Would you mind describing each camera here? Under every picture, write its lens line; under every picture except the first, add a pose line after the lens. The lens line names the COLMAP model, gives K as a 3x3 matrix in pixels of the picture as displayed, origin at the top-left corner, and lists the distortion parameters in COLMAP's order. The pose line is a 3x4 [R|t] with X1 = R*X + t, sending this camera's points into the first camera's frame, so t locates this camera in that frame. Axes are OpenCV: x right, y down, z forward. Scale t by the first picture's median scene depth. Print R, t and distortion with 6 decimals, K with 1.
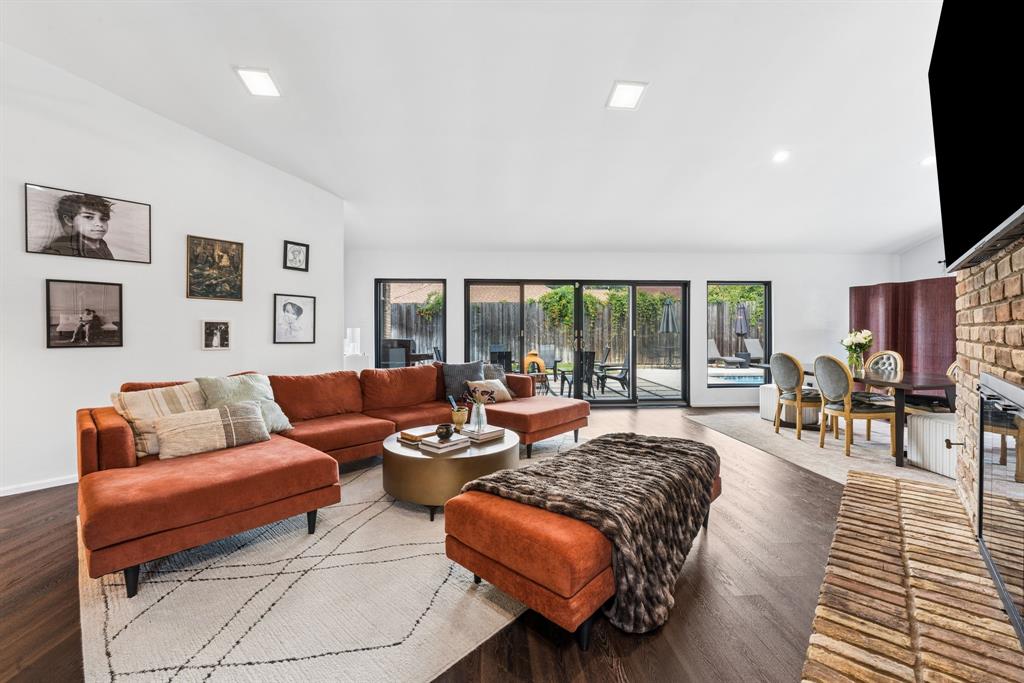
lens RADIAL K [[414.7, 0, 514.8], [0, 414.7, 335.1], [0, 0, 1]] dist [-0.000801, -0.000082]
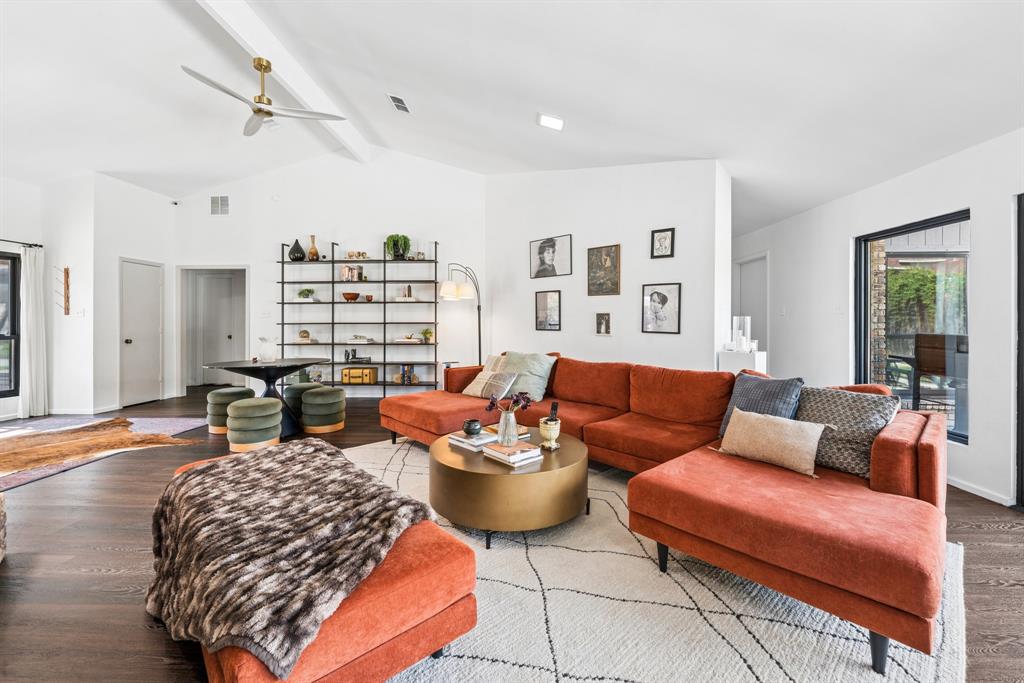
lens RADIAL K [[416.0, 0, 510.7], [0, 416.0, 321.9], [0, 0, 1]] dist [-0.000421, -0.000065]
pose [[-0.092954, 0.003118, -0.995665, 0.641954], [-0.008792, 0.999954, 0.003952, -0.010061], [0.995632, 0.009121, -0.092923, 0.994367]]
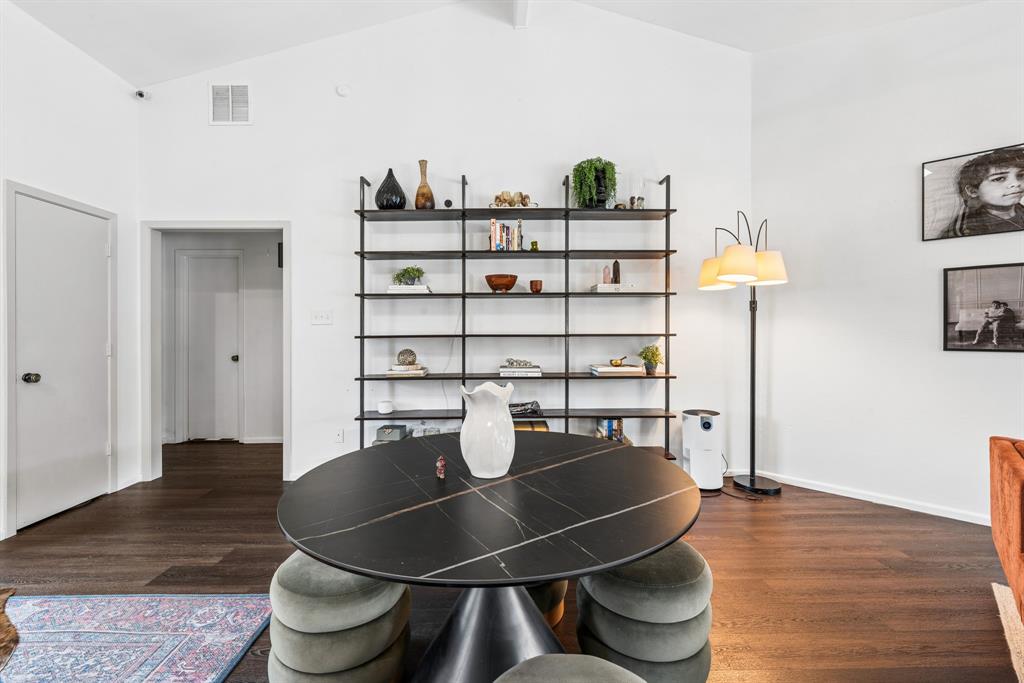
lens RADIAL K [[417.0, 0, 498.3], [0, 417.0, 332.0], [0, 0, 1]] dist [-0.001009, 0.000008]
pose [[-0.048645, 0.003544, -0.998810, -0.225158], [-0.008252, 0.999958, 0.003950, -0.002270], [0.998782, 0.008435, -0.048614, 0.128195]]
